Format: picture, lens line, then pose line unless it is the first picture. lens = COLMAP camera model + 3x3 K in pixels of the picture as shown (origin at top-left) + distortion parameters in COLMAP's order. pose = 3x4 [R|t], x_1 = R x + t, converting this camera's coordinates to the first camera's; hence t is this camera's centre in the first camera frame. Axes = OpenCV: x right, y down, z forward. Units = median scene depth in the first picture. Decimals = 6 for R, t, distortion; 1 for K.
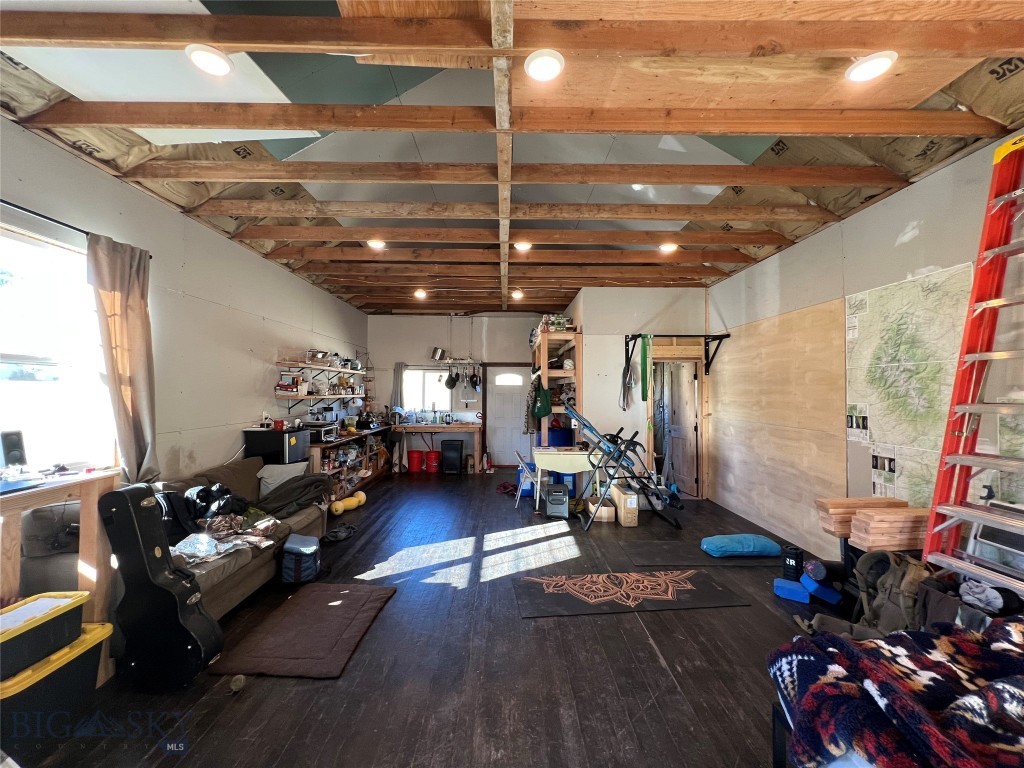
lens RADIAL K [[406.9, 0, 512.0], [0, 406.9, 384.0], [0, 0, 1]] dist [-0.000297, -0.000065]
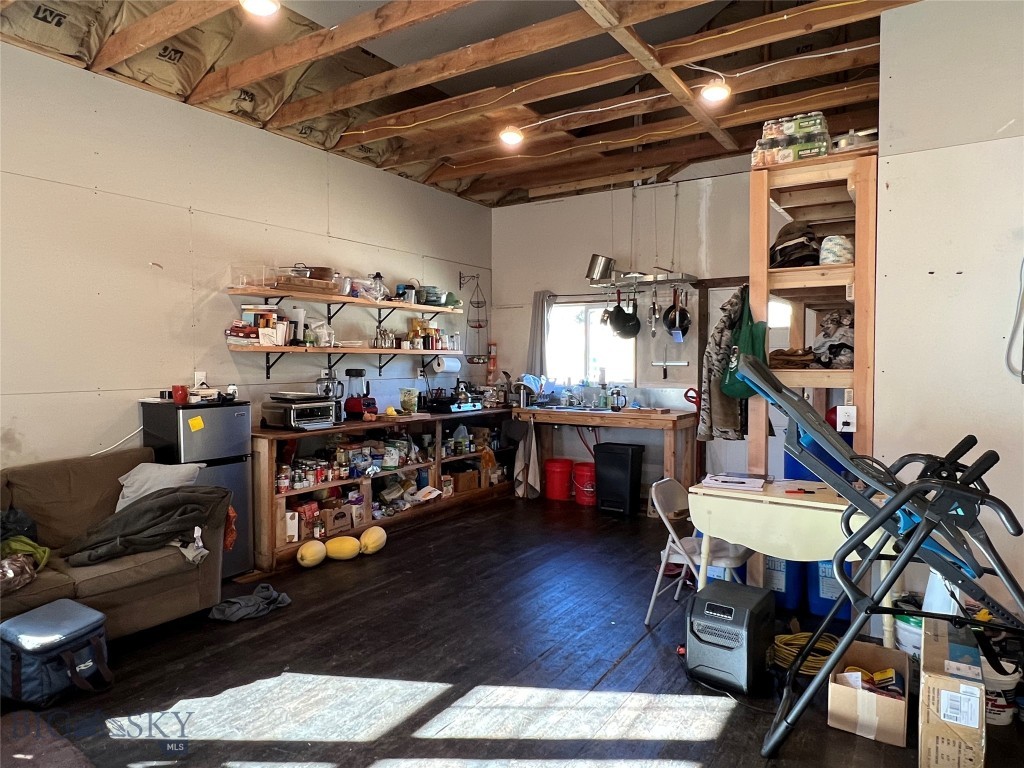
lens RADIAL K [[650.8, 0, 512.0], [0, 650.8, 384.0], [0, 0, 1]] dist [-0.003989, 0.000757]
pose [[0.828784, 0.013971, -0.559394, 0.300959], [0.014686, 0.998801, 0.046704, 0.050284], [0.559376, -0.046923, 0.827585, 0.501722]]
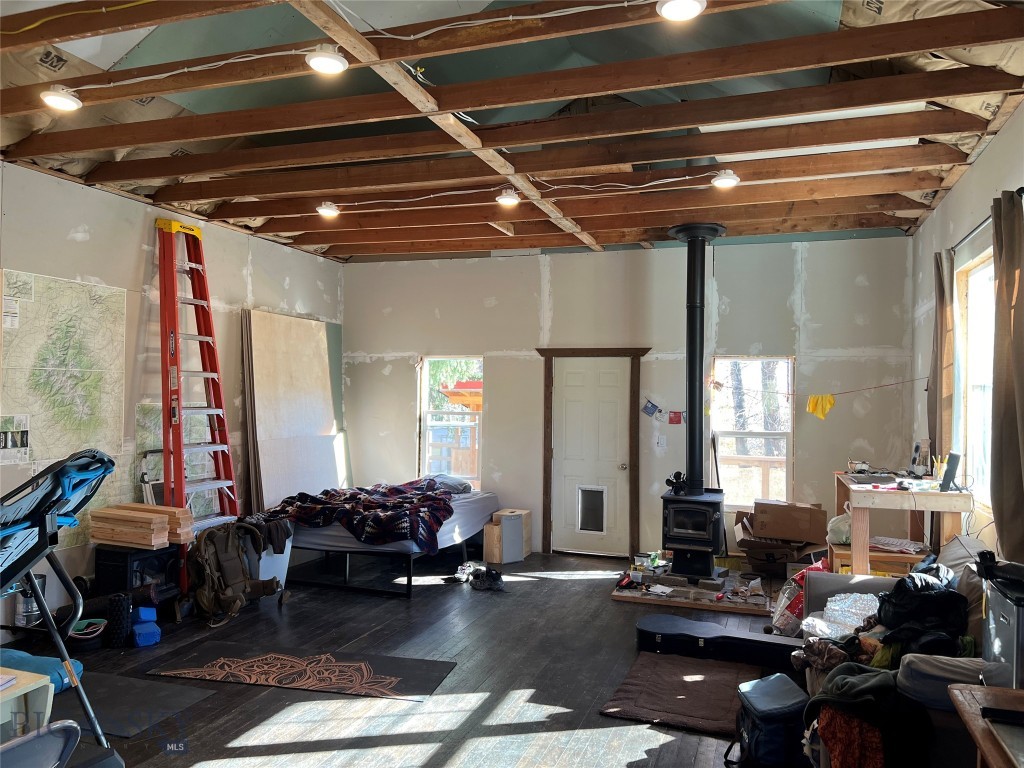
lens RADIAL K [[780.4, 0, 512.0], [0, 780.4, 384.0], [0, 0, 1]] dist [0.001885, 0.000766]
pose [[-0.940004, -0.005595, 0.341119, -0.405488], [-0.016685, 0.999423, -0.029585, 0.013577], [-0.340756, -0.033501, -0.939555, 1.582656]]
